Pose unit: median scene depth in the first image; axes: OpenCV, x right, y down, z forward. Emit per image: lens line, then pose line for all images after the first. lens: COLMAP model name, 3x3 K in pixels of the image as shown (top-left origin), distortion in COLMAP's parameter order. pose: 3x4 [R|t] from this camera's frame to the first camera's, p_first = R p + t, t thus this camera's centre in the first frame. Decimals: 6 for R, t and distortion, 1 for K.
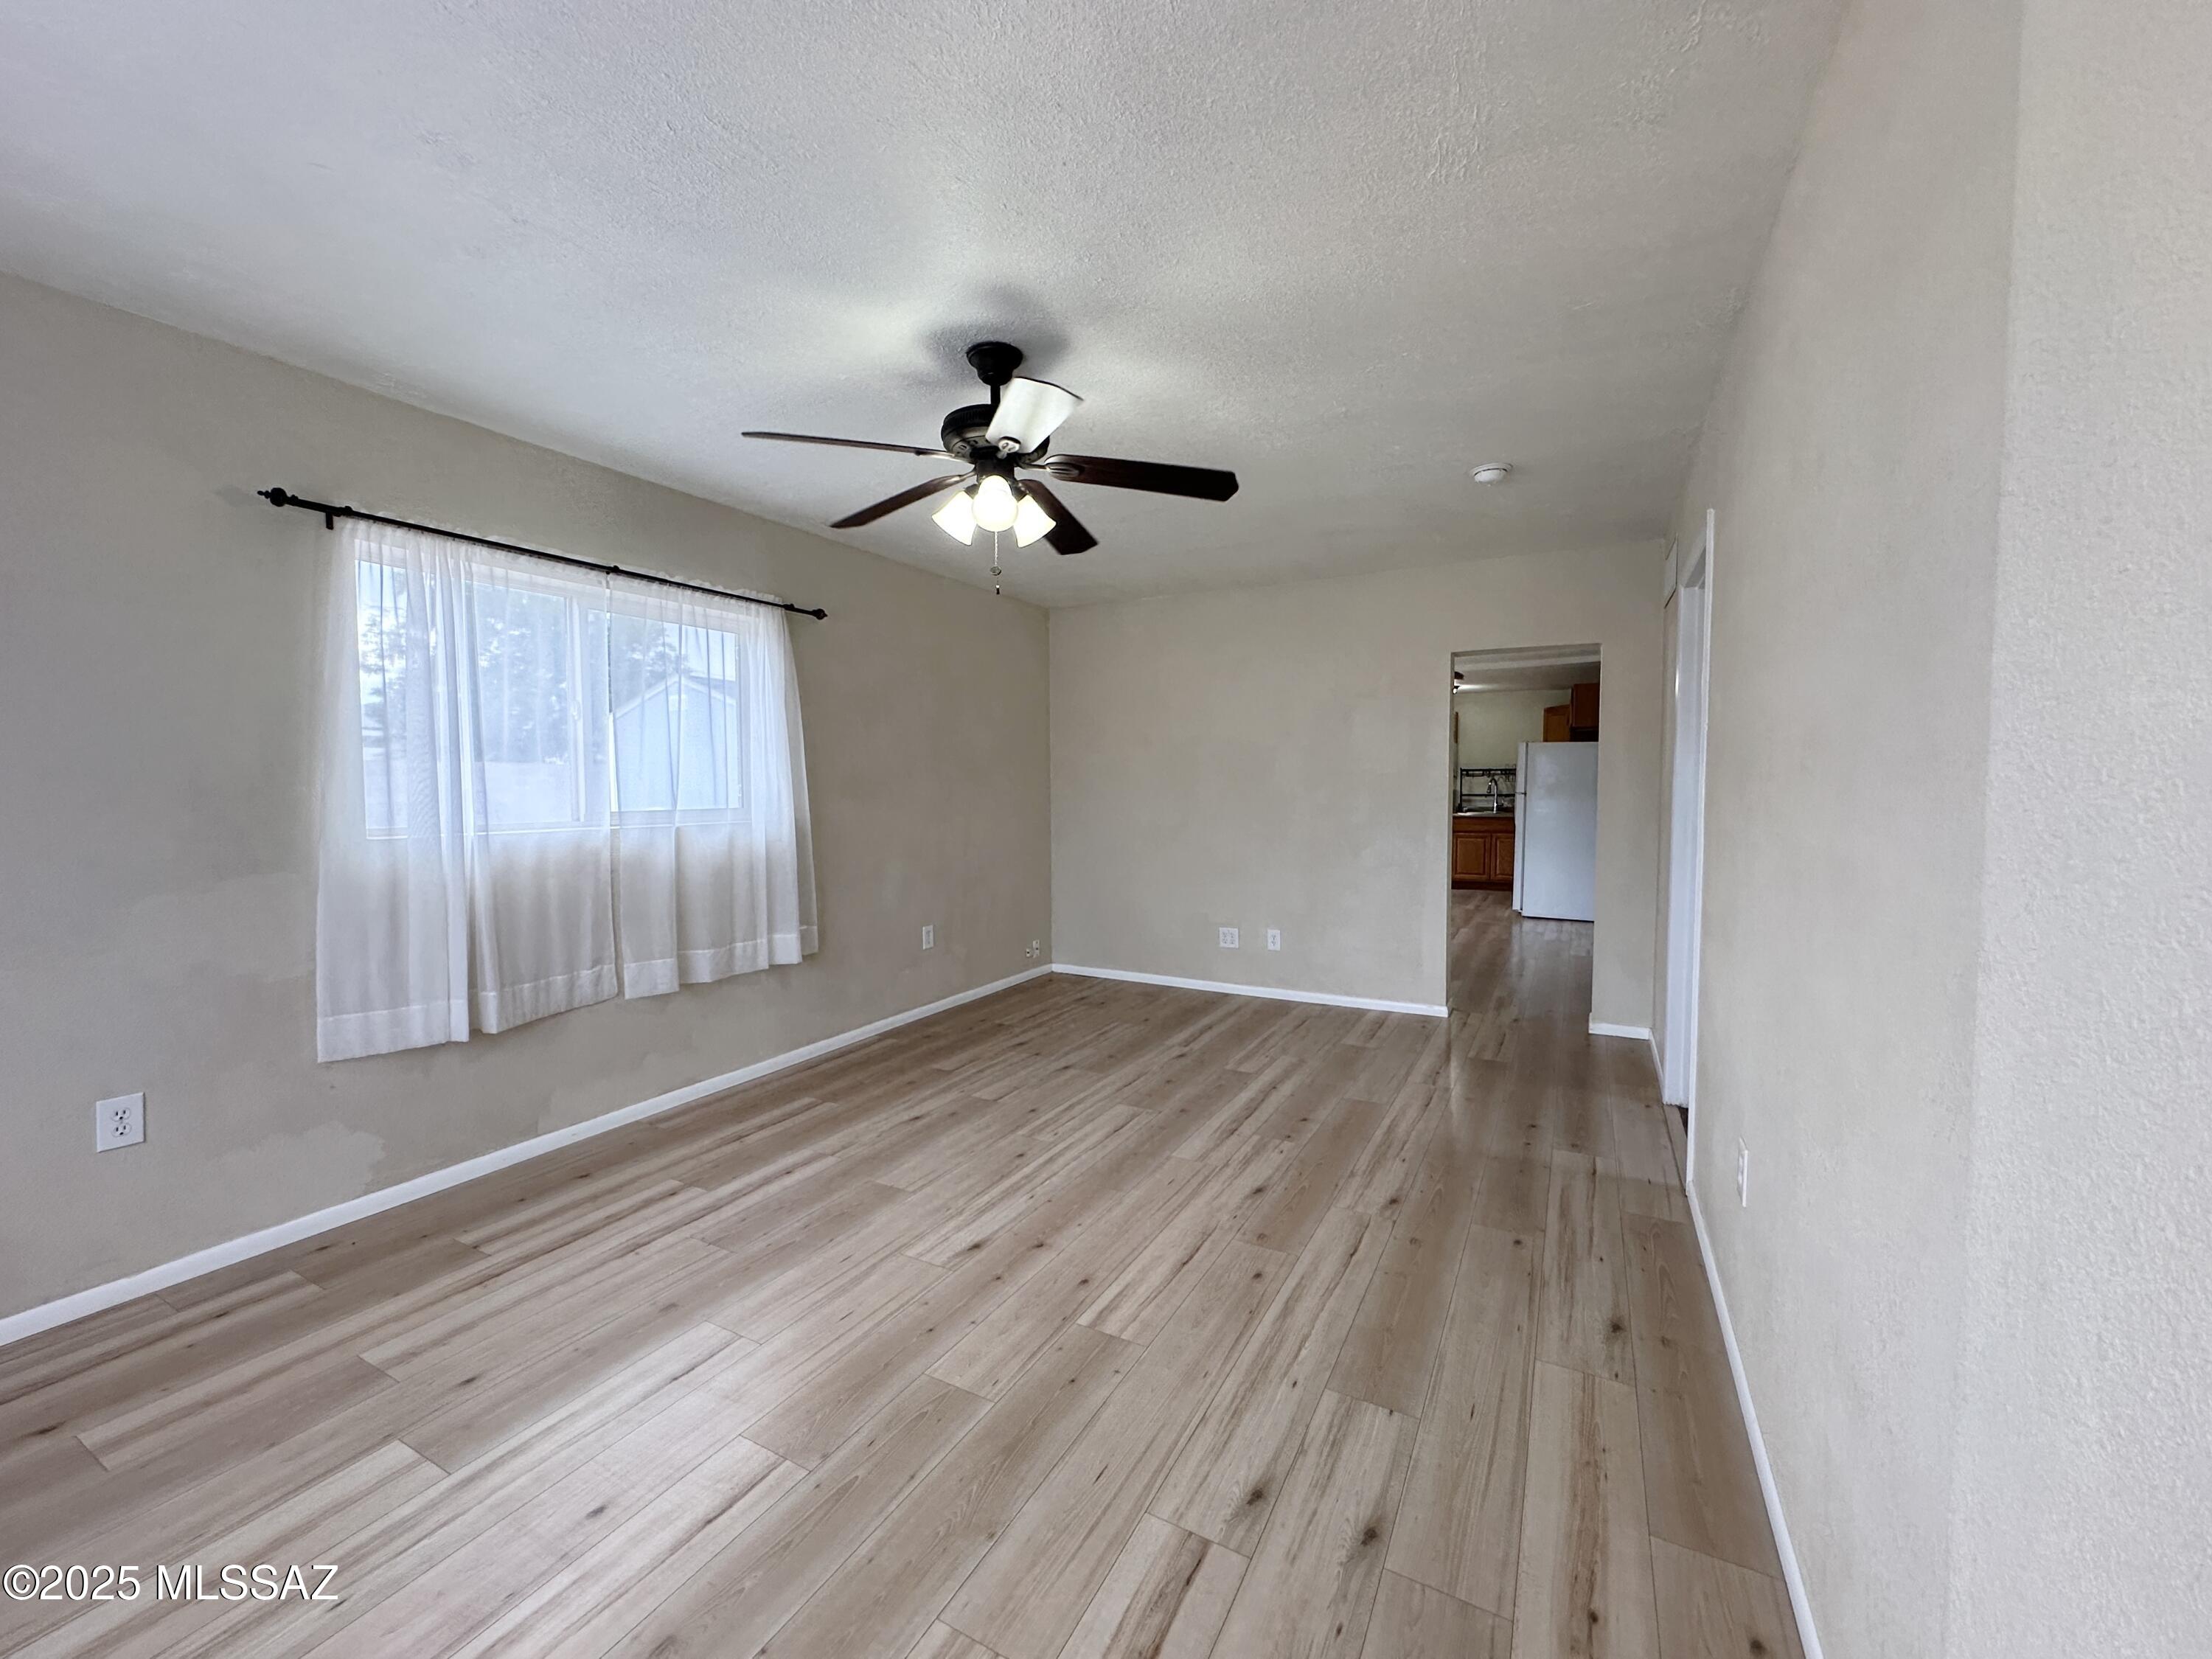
lens RADIAL K [[883.6, 0, 1106.0], [0, 883.6, 829.5], [0, 0, 1]] dist [-0.007446, 0.000396]
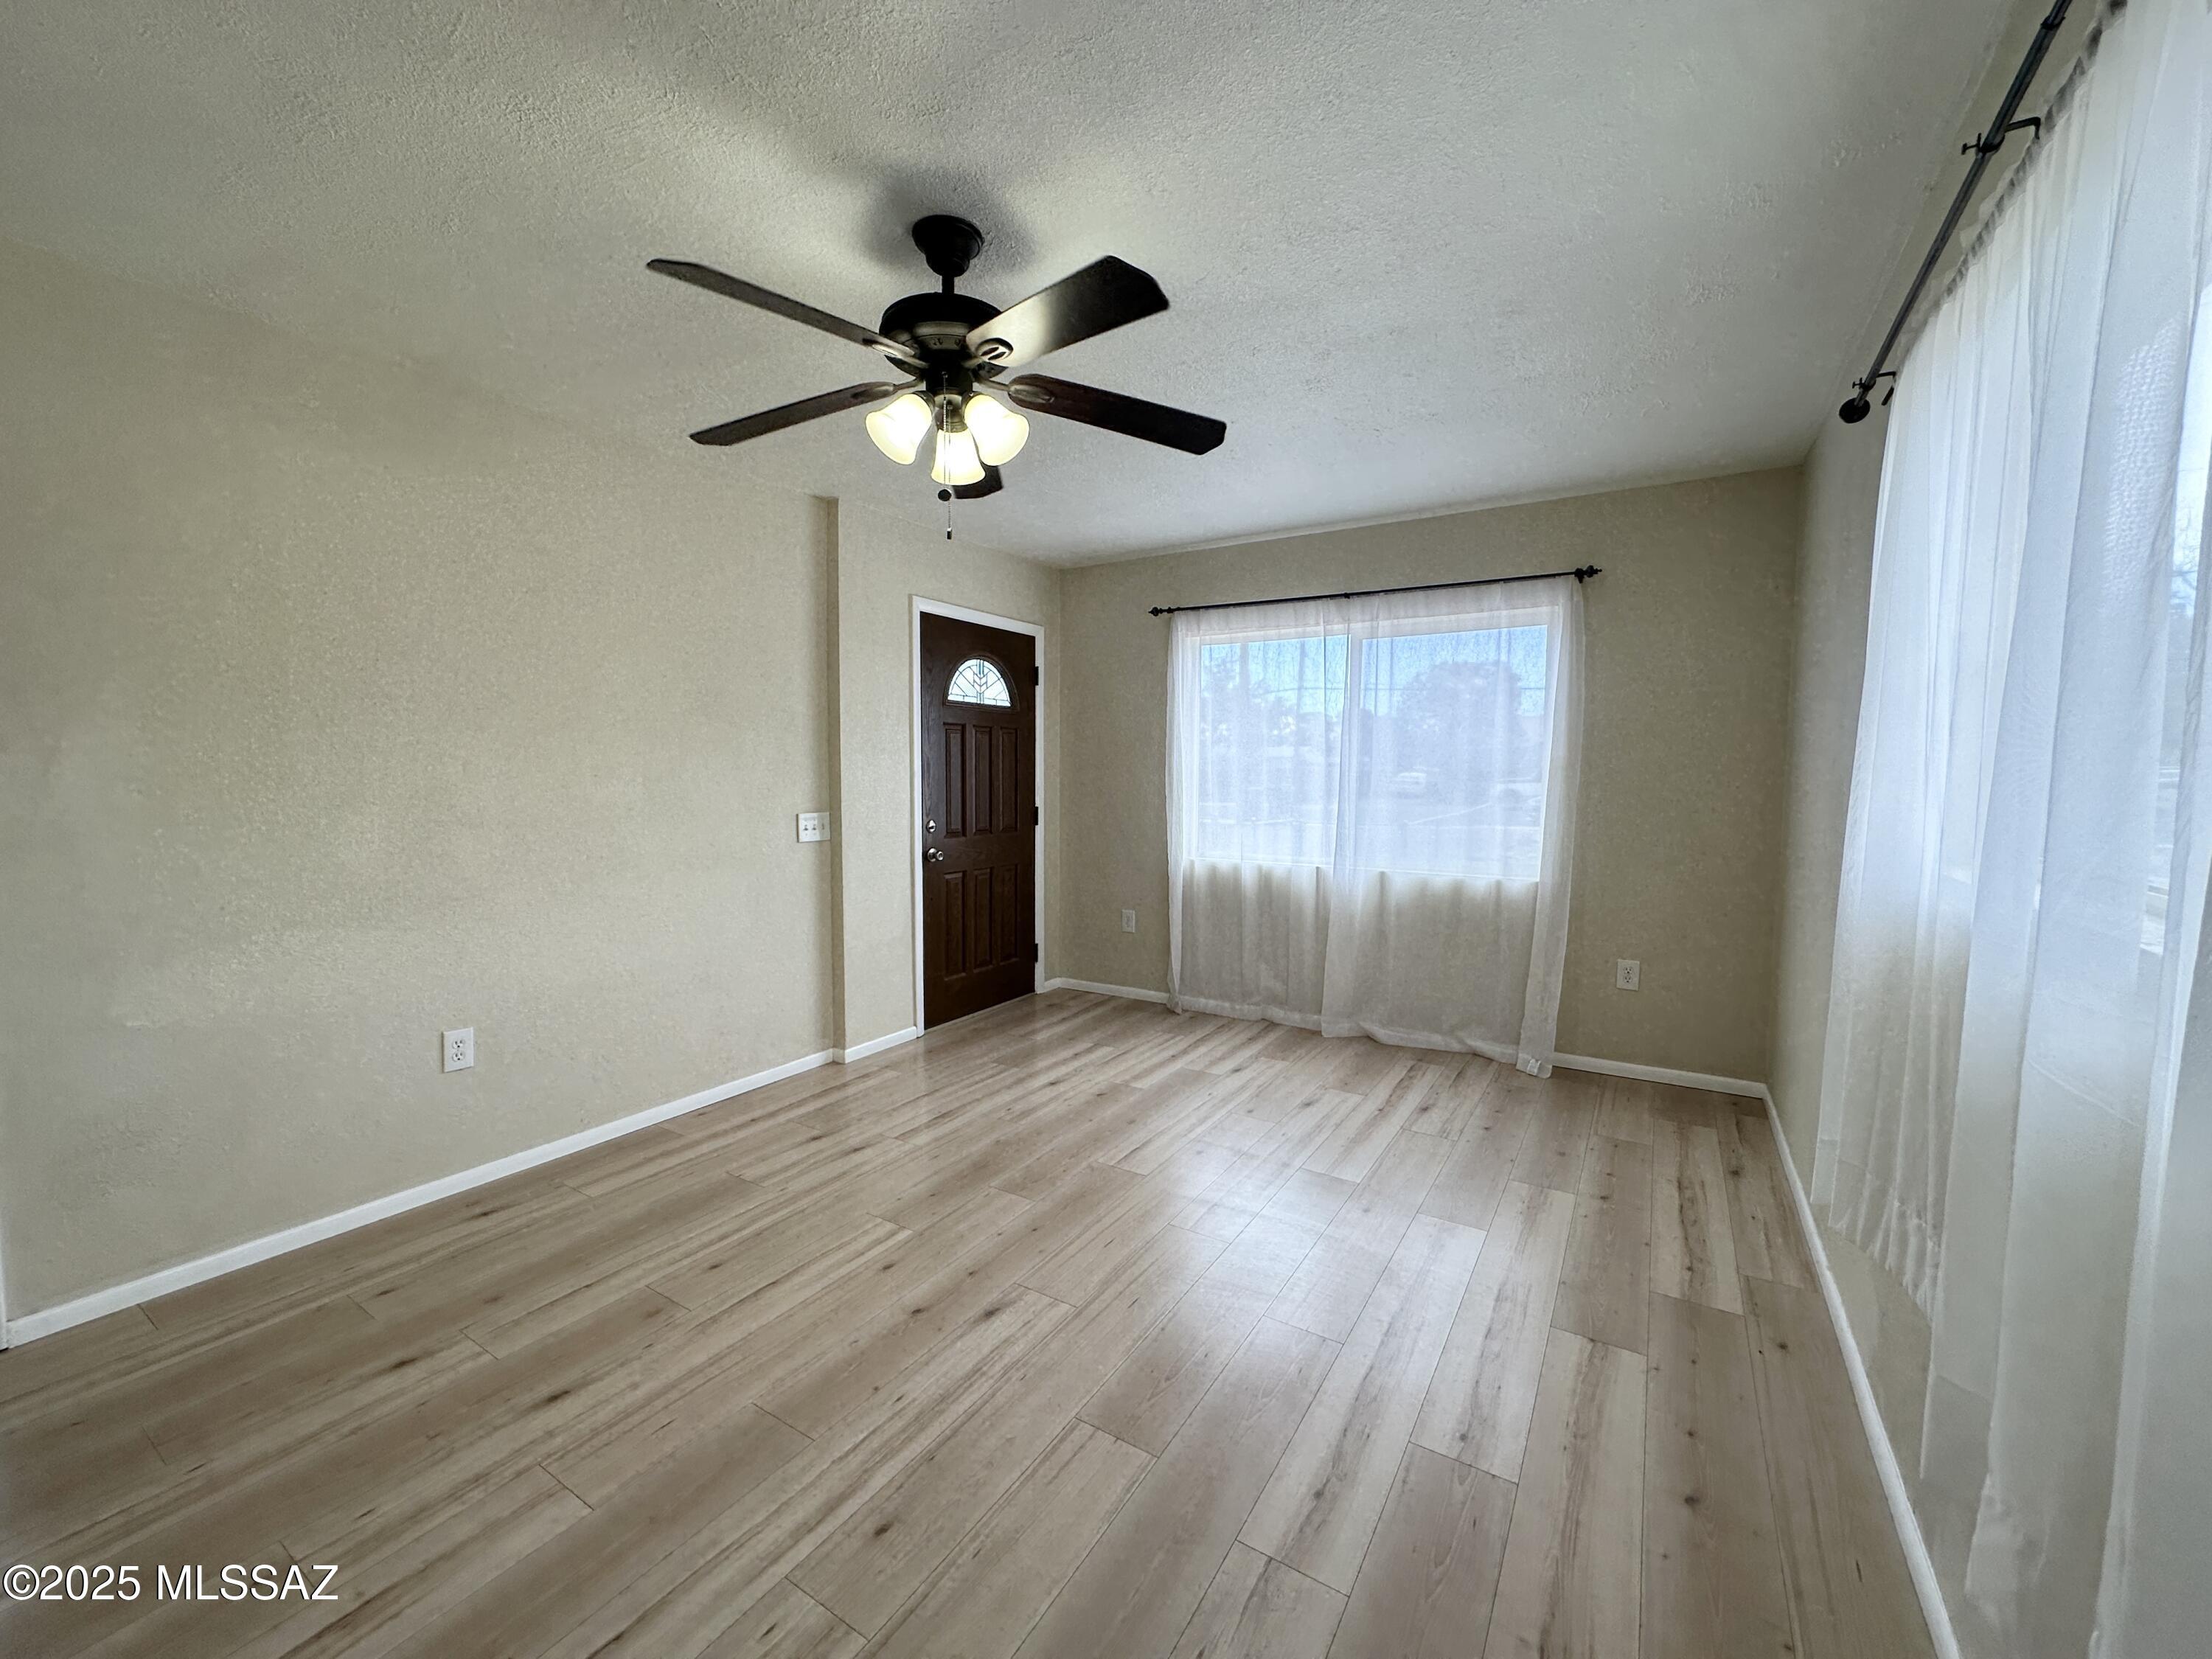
lens RADIAL K [[880.0, 0, 1106.0], [0, 880.0, 829.5], [0, 0, 1]] dist [-0.007027, 0.000072]
pose [[-0.997580, -0.005805, 0.069286, -0.273457], [0.002524, 0.992829, 0.119518, -0.084373], [-0.069483, 0.119403, -0.990411, 1.541728]]
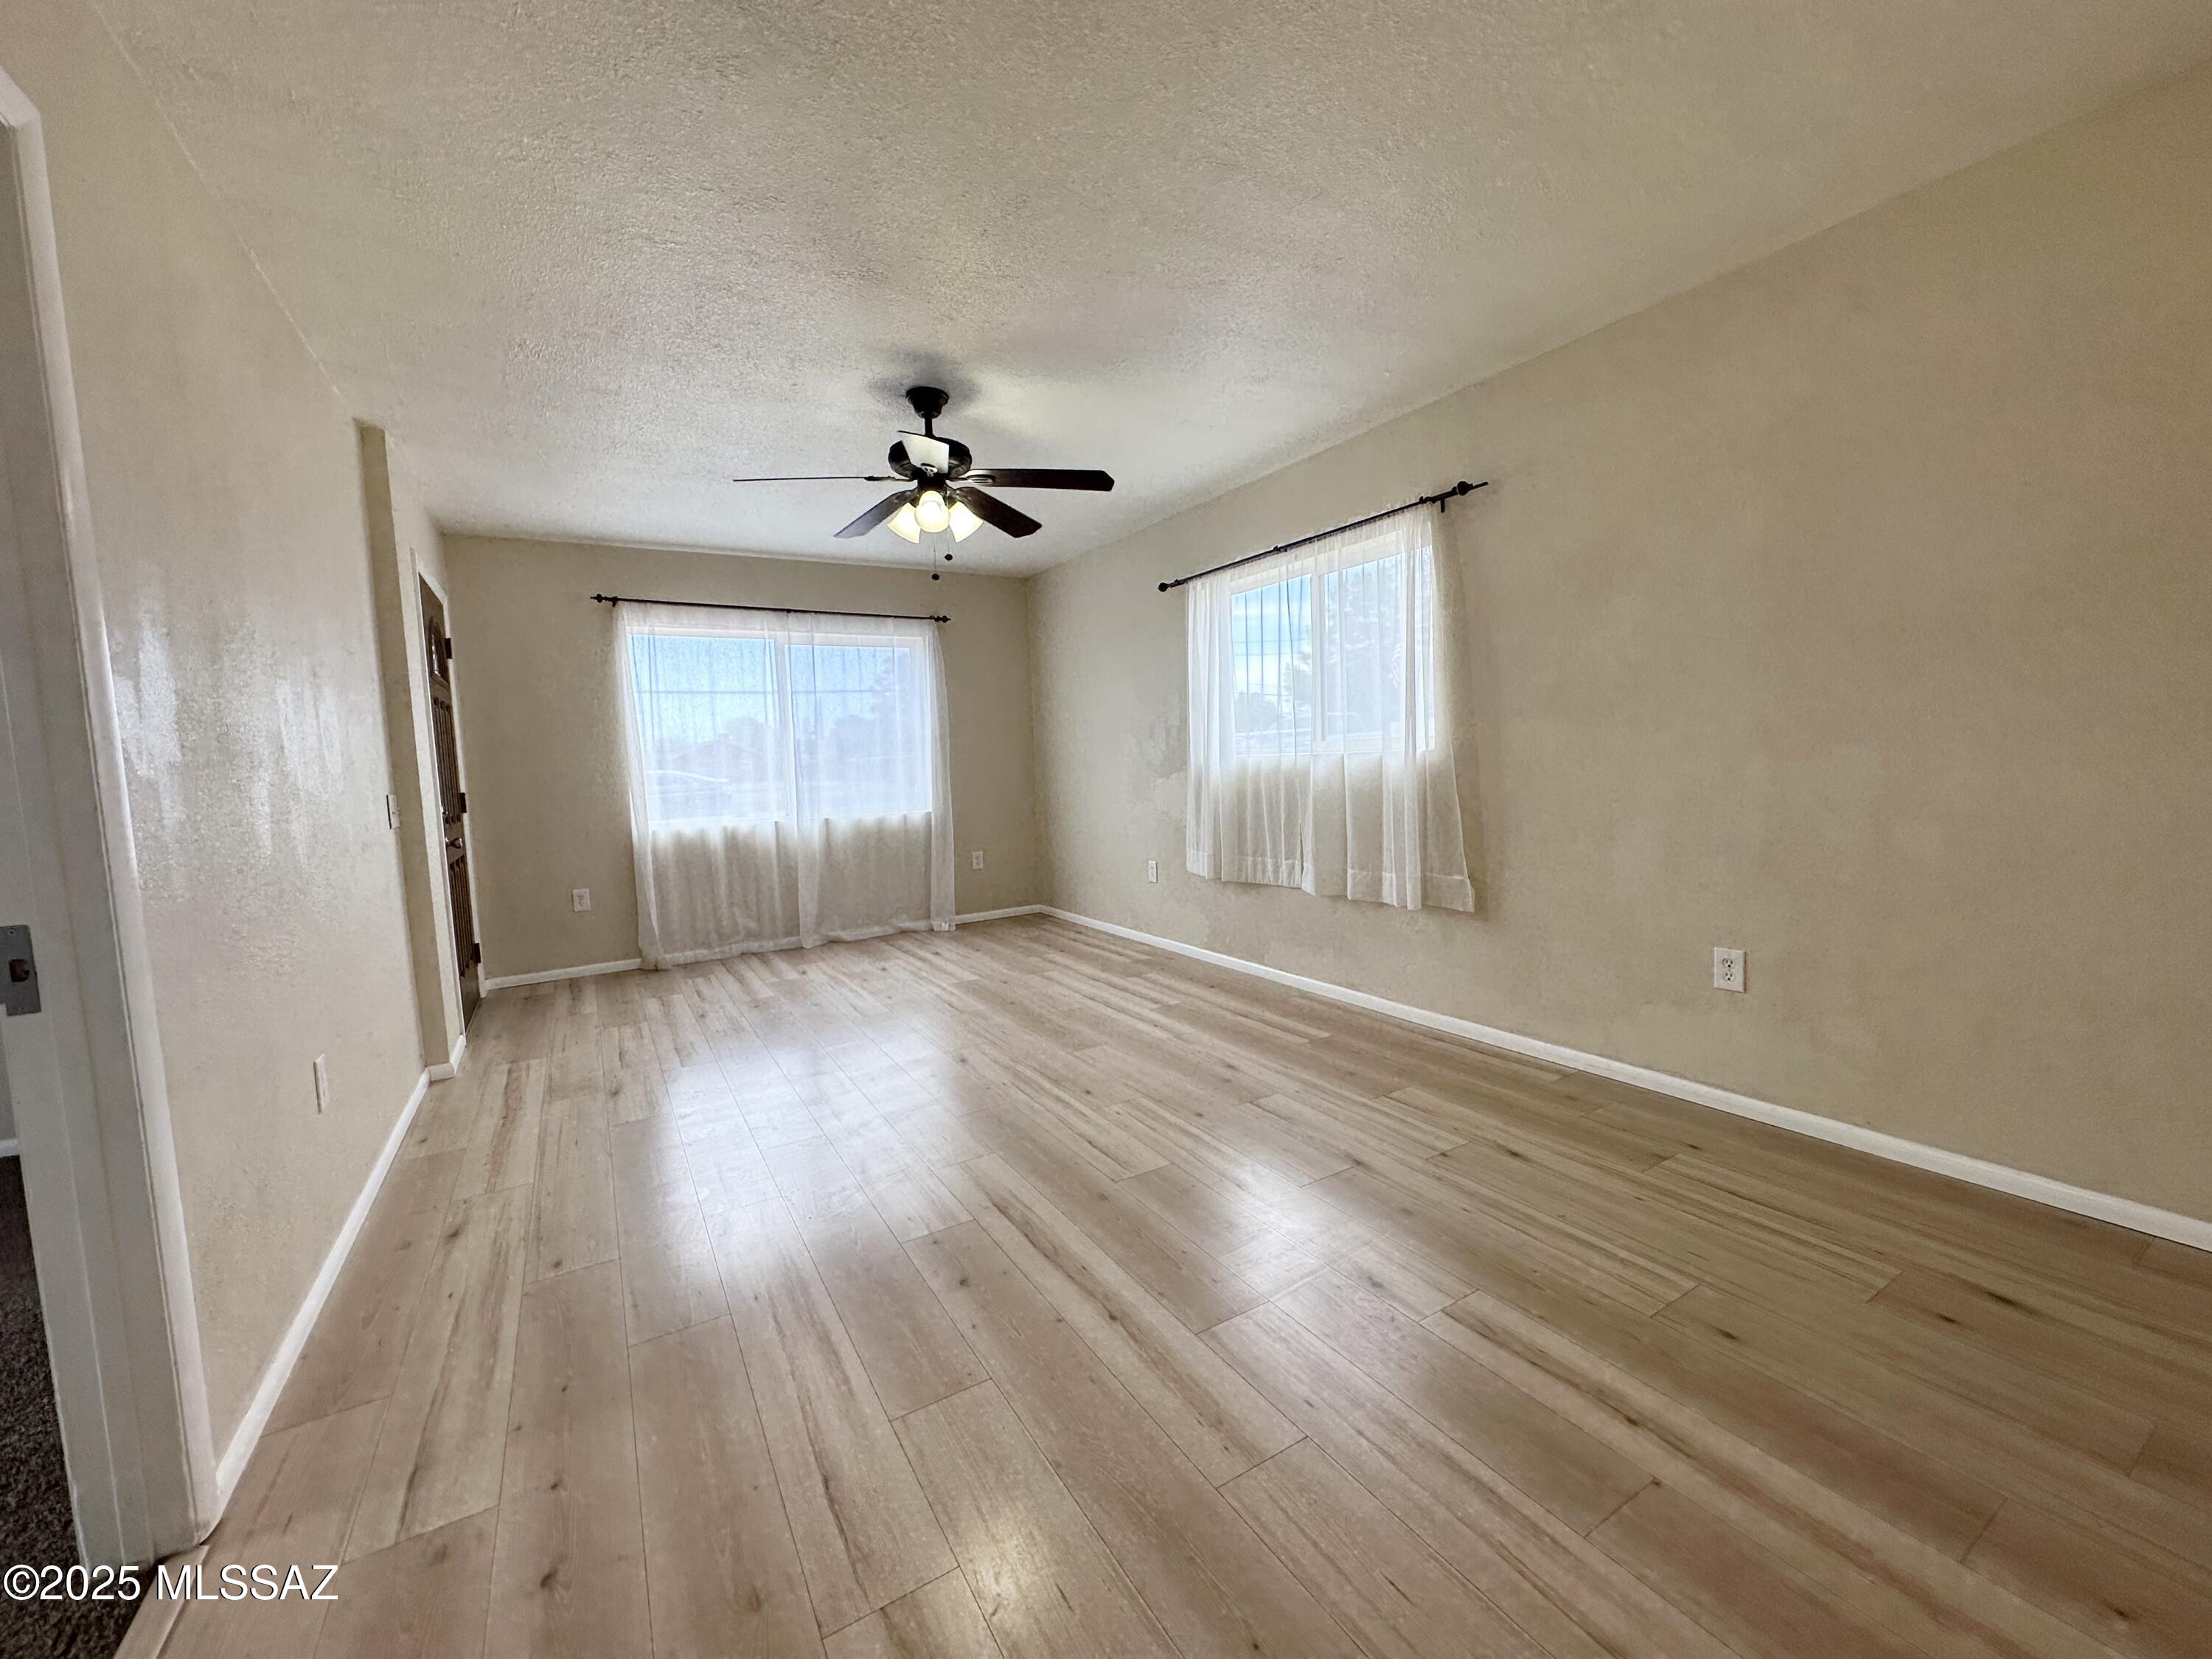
lens RADIAL K [[883.6, 0, 1106.0], [0, 883.6, 829.5], [0, 0, 1]] dist [-0.007446, 0.000396]
pose [[-0.512259, 0.092526, -0.853832, 0.769764], [-0.004736, 0.993860, 0.110541, -0.036951], [0.858818, 0.060669, -0.508676, 1.623527]]
